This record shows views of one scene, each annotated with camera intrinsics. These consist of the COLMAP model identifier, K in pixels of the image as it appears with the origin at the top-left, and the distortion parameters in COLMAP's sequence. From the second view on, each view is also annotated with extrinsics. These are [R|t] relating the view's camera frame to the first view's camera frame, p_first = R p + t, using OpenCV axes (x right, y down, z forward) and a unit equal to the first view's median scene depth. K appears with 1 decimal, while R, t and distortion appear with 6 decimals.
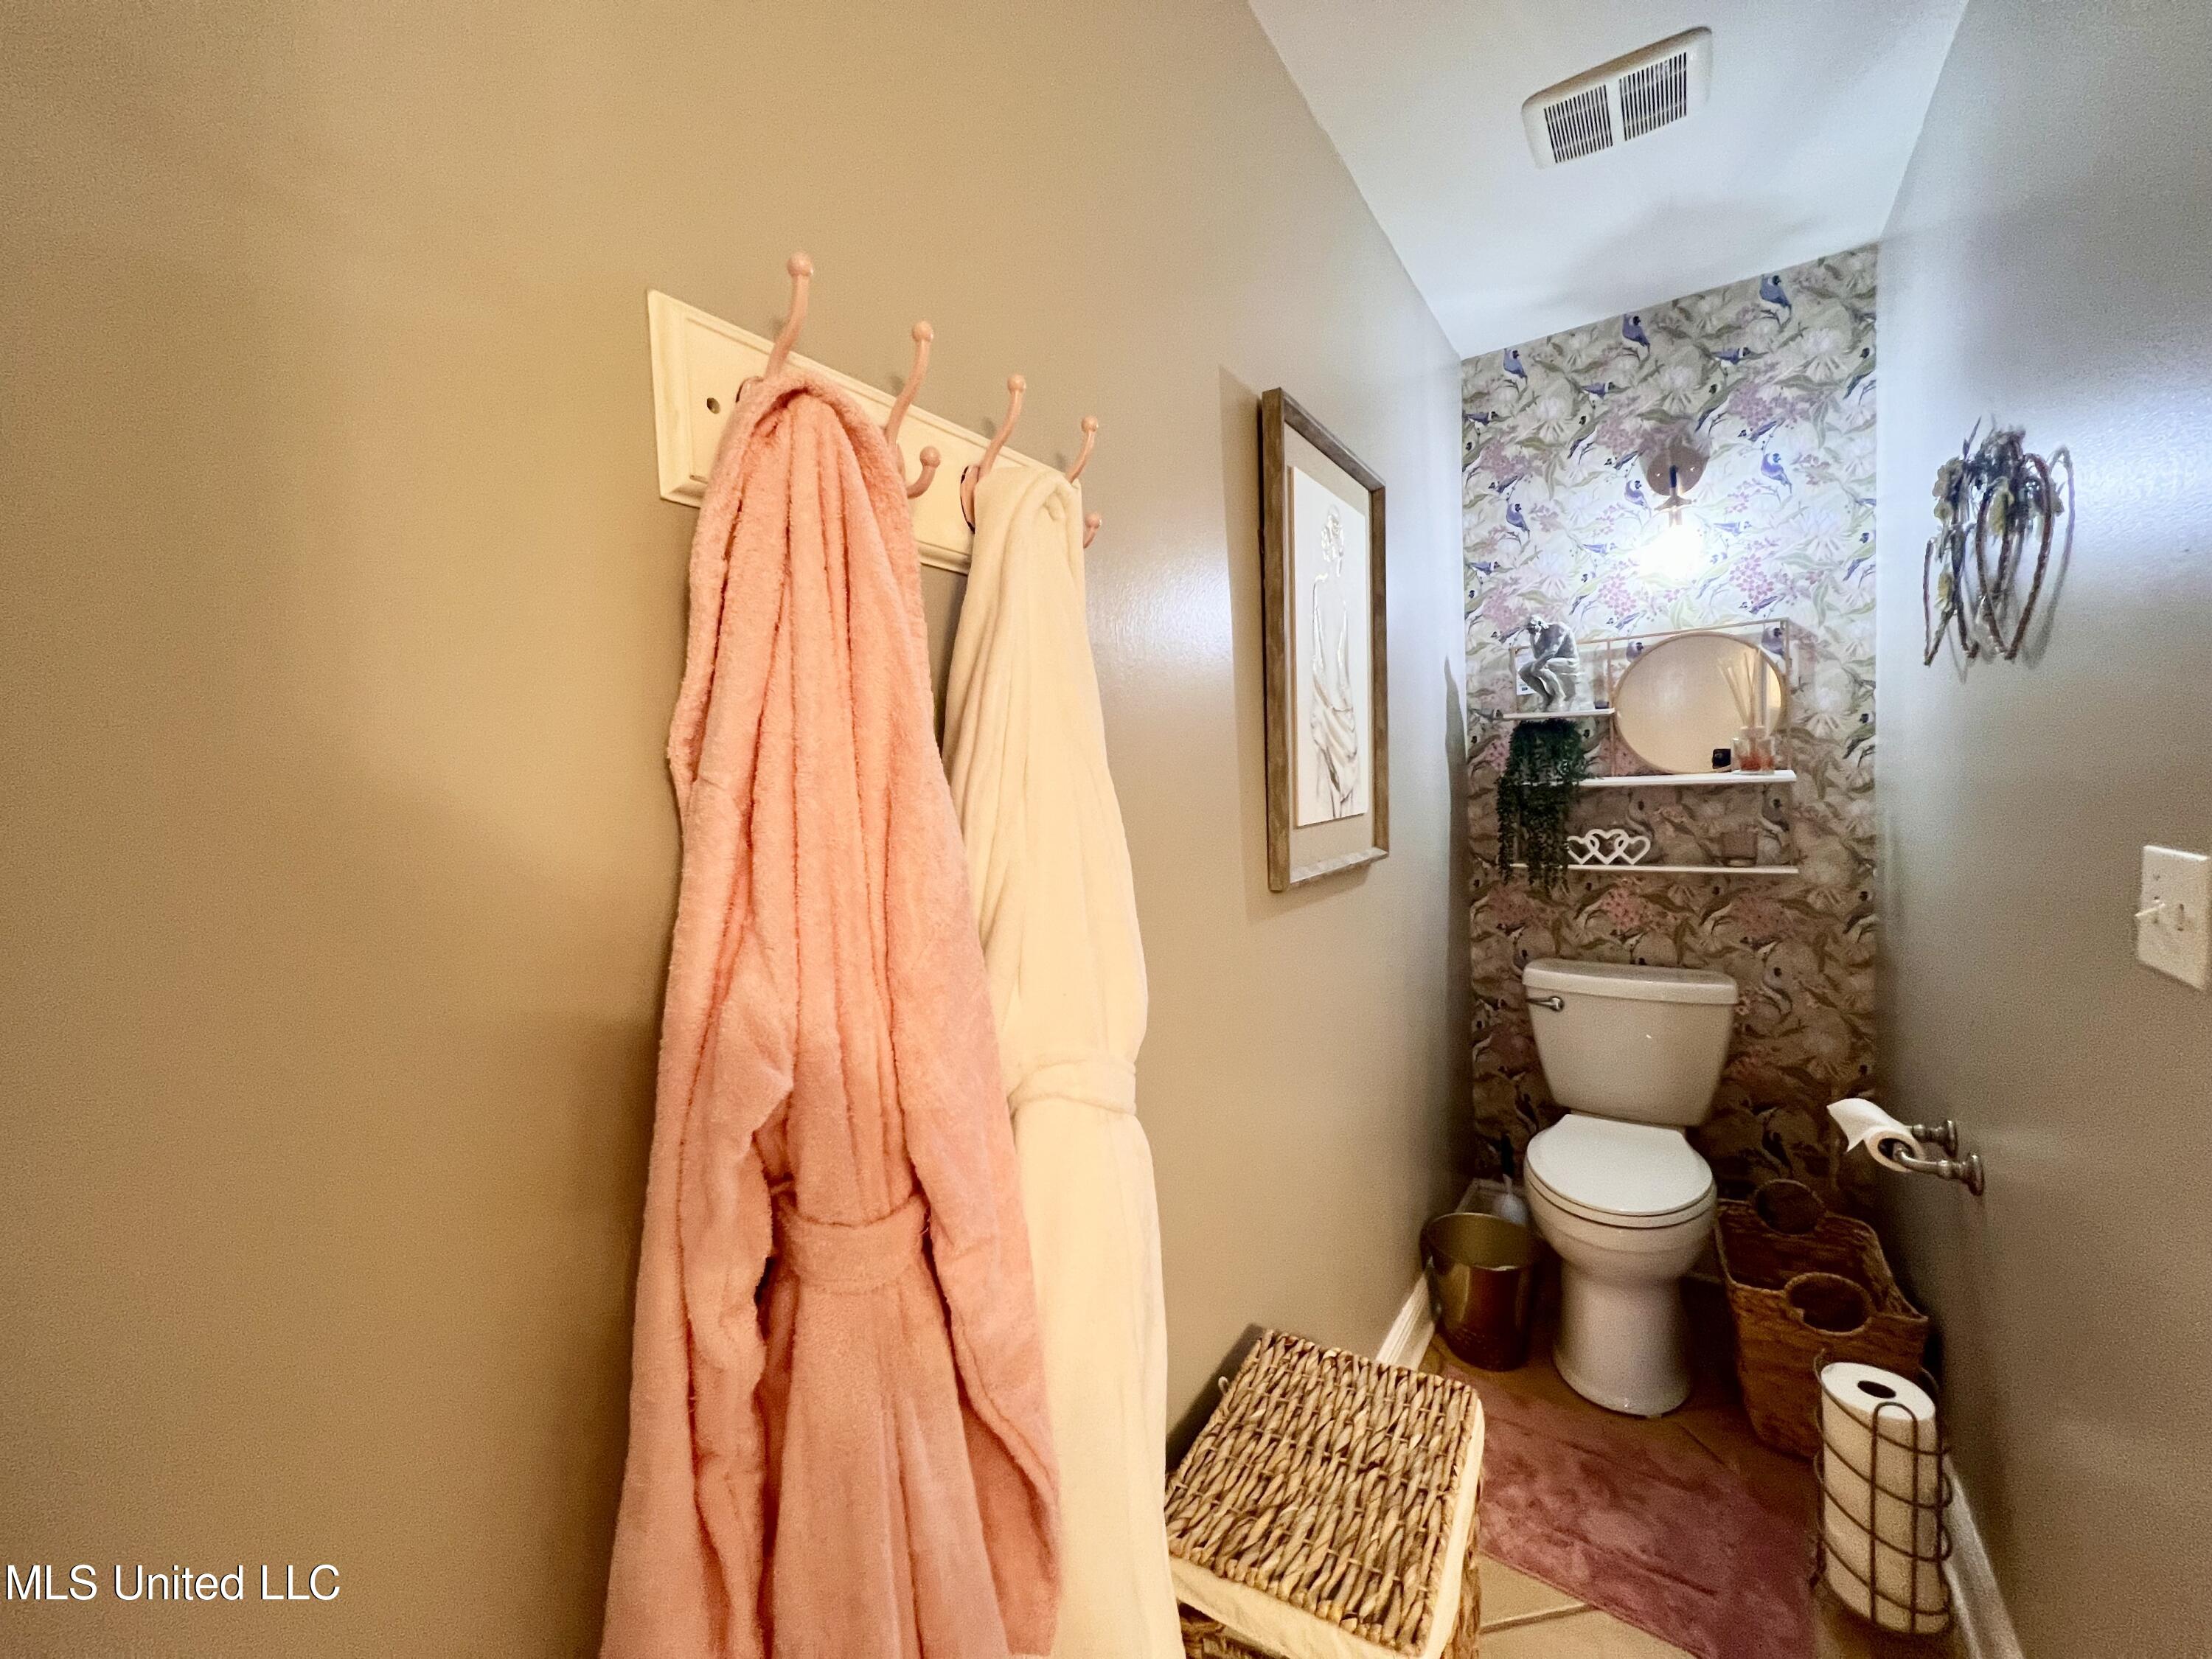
lens RADIAL K [[885.8, 0, 1103.3], [0, 885.8, 826.1], [0, 0, 1]] dist [-0.000843, 0.000038]
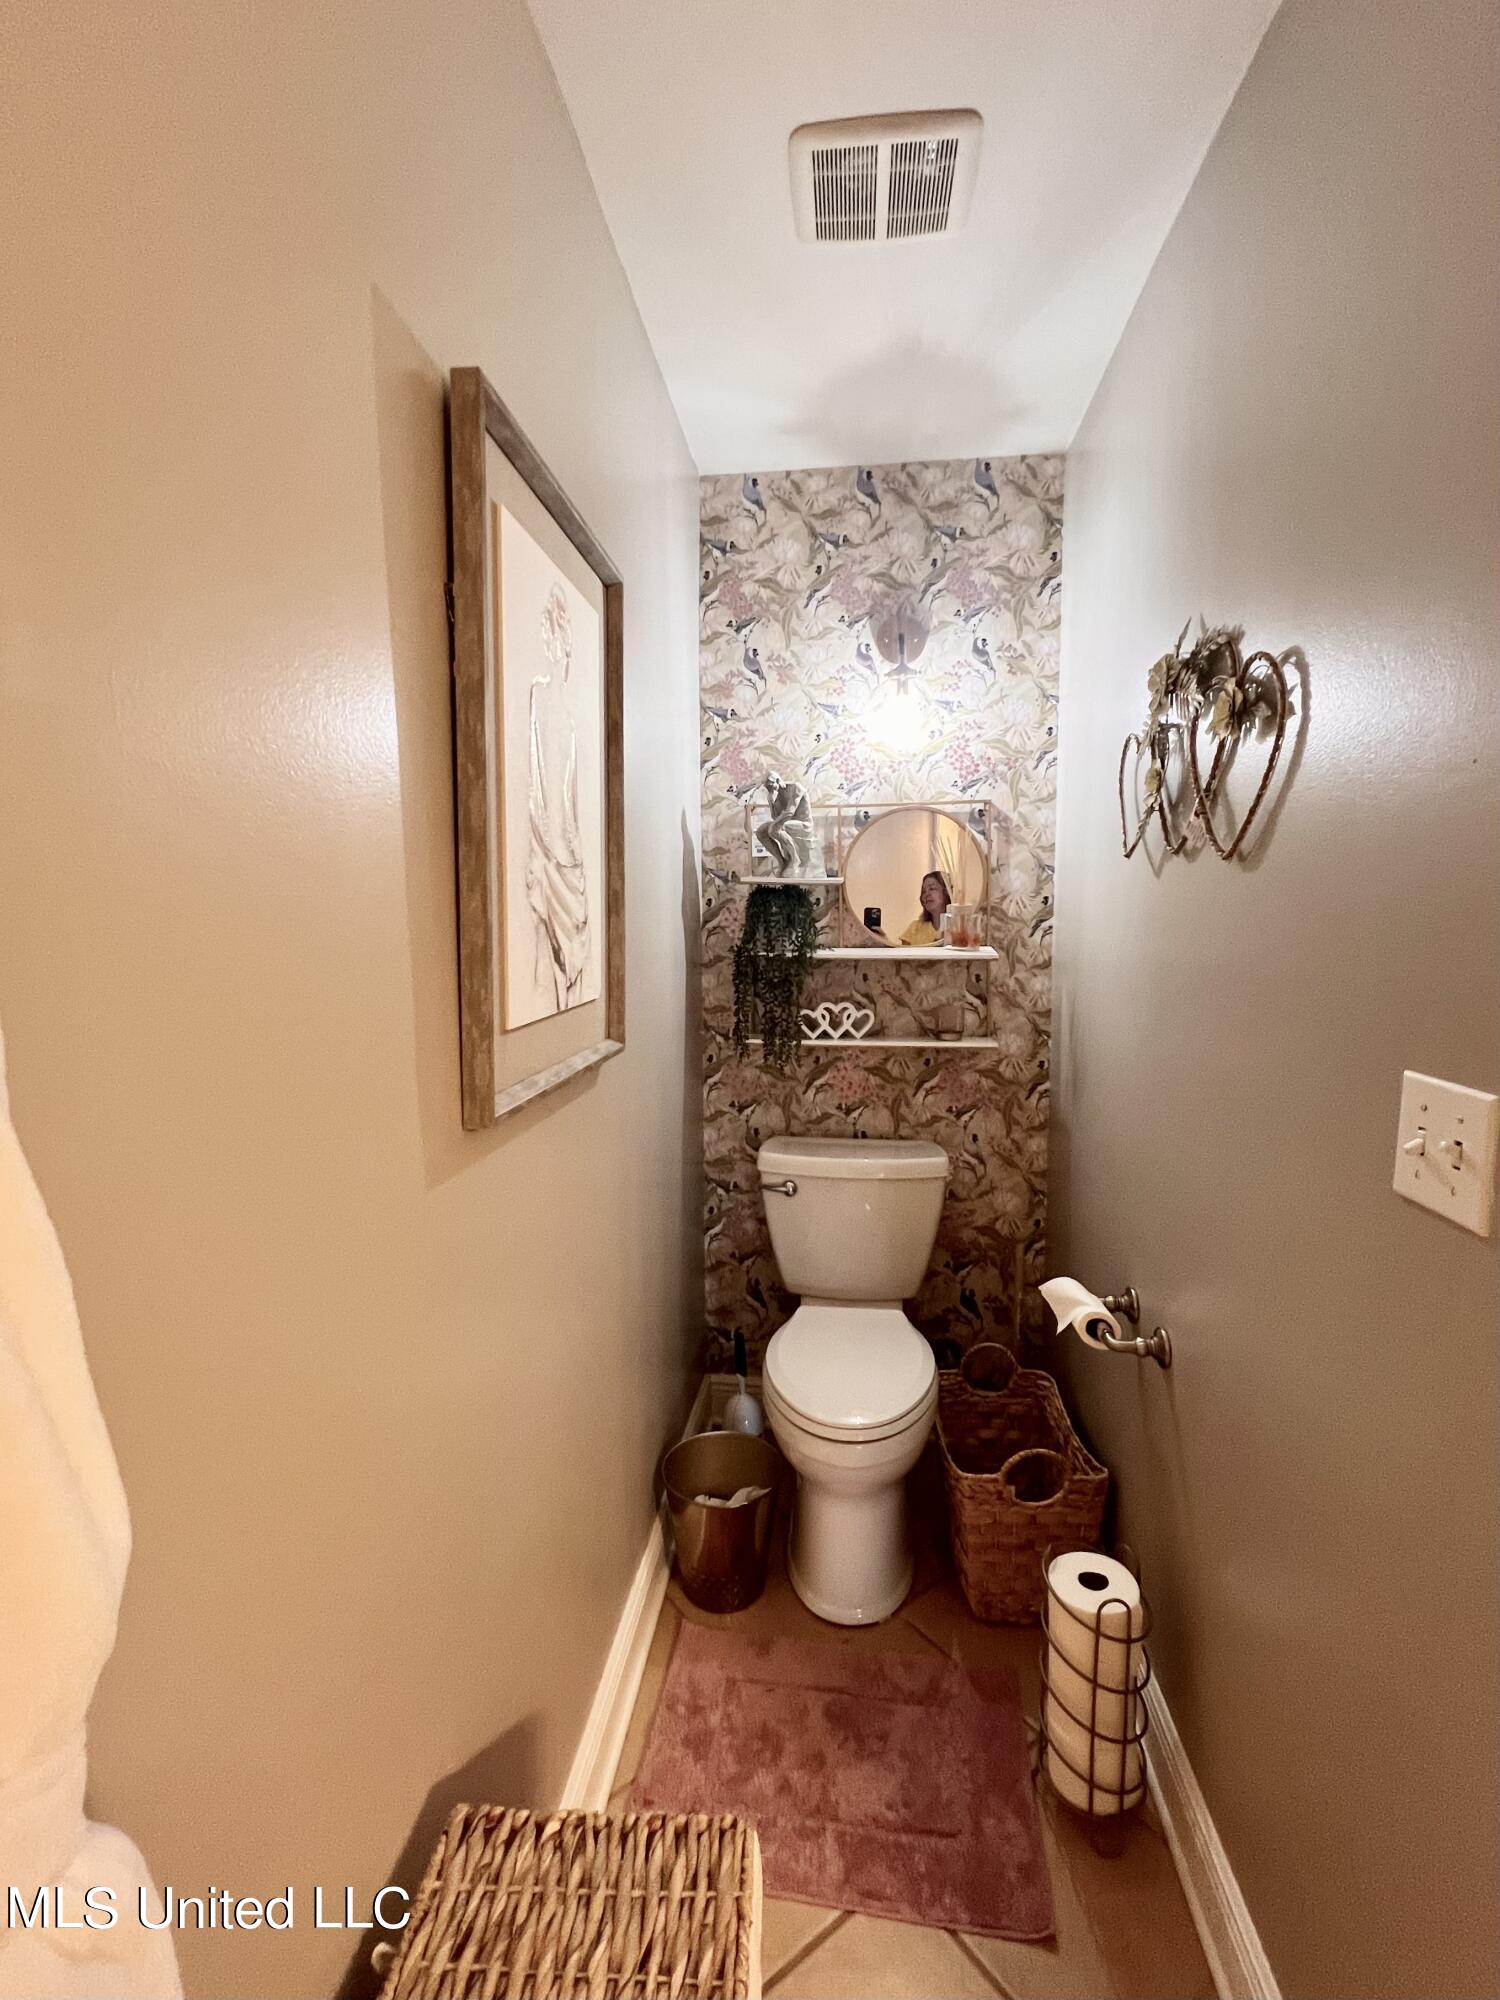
lens RADIAL K [[848.0, 0, 742.6], [0, 848.0, 988.2], [0, 0, 1]] dist [-0.003875, 0.001456]
pose [[0.890526, -0.005712, 0.454896, 0.064012], [-0.007949, 0.999573, 0.028113, -0.042311], [-0.454863, -0.028651, 0.890101, 0.252756]]
